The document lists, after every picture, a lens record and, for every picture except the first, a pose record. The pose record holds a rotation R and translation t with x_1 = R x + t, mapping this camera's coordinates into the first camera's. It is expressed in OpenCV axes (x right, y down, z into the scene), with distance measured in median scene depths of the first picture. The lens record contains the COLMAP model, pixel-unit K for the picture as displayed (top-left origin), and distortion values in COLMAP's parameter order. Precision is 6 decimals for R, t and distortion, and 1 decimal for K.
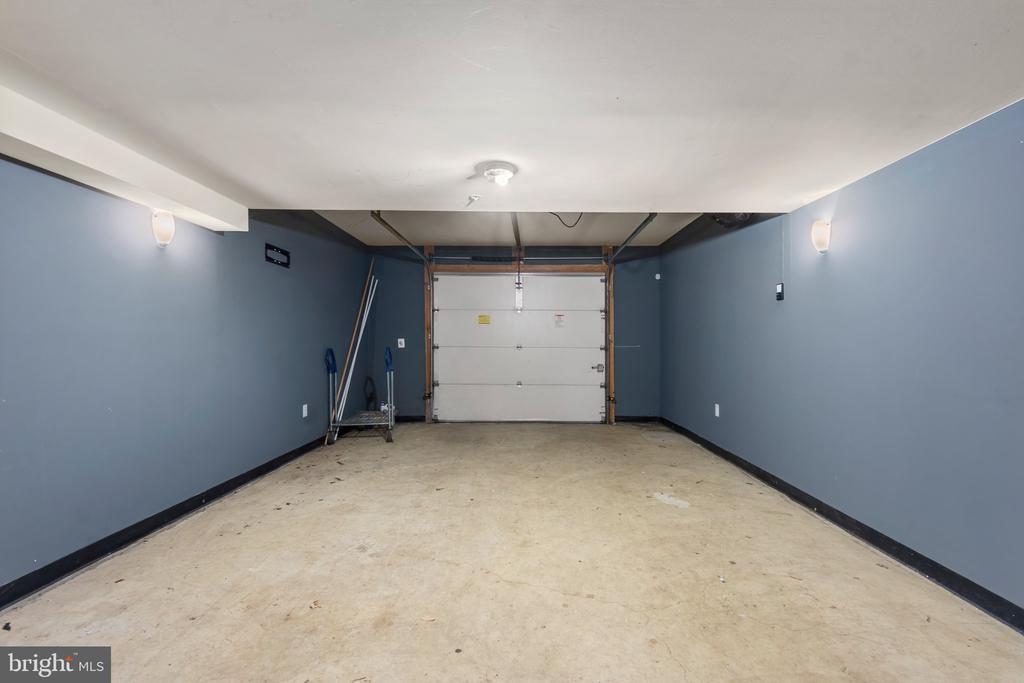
lens RADIAL K [[442.7, 0, 513.0], [0, 442.7, 342.3], [0, 0, 1]] dist [-0.005233, 0.001352]
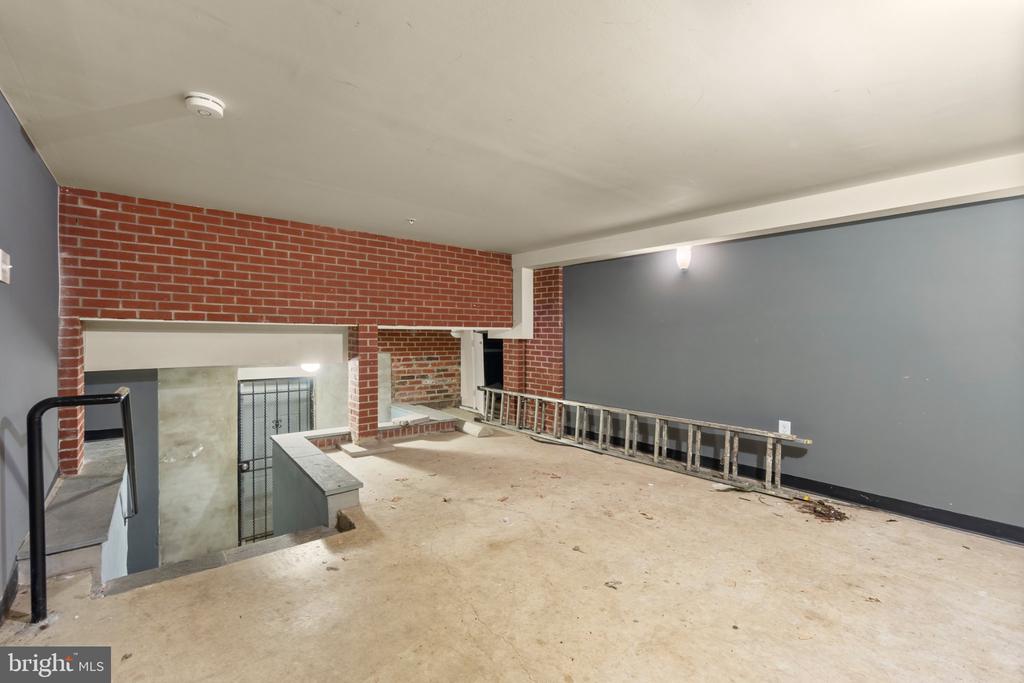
lens RADIAL K [[442.7, 0, 511.8], [0, 442.7, 342.8], [0, 0, 1]] dist [-0.005233, 0.001352]
pose [[-0.764684, 0.001141, -0.644404, 0.830227], [-0.008324, 0.999898, 0.011648, 0.012300], [0.644351, 0.014271, -0.764596, 1.256788]]
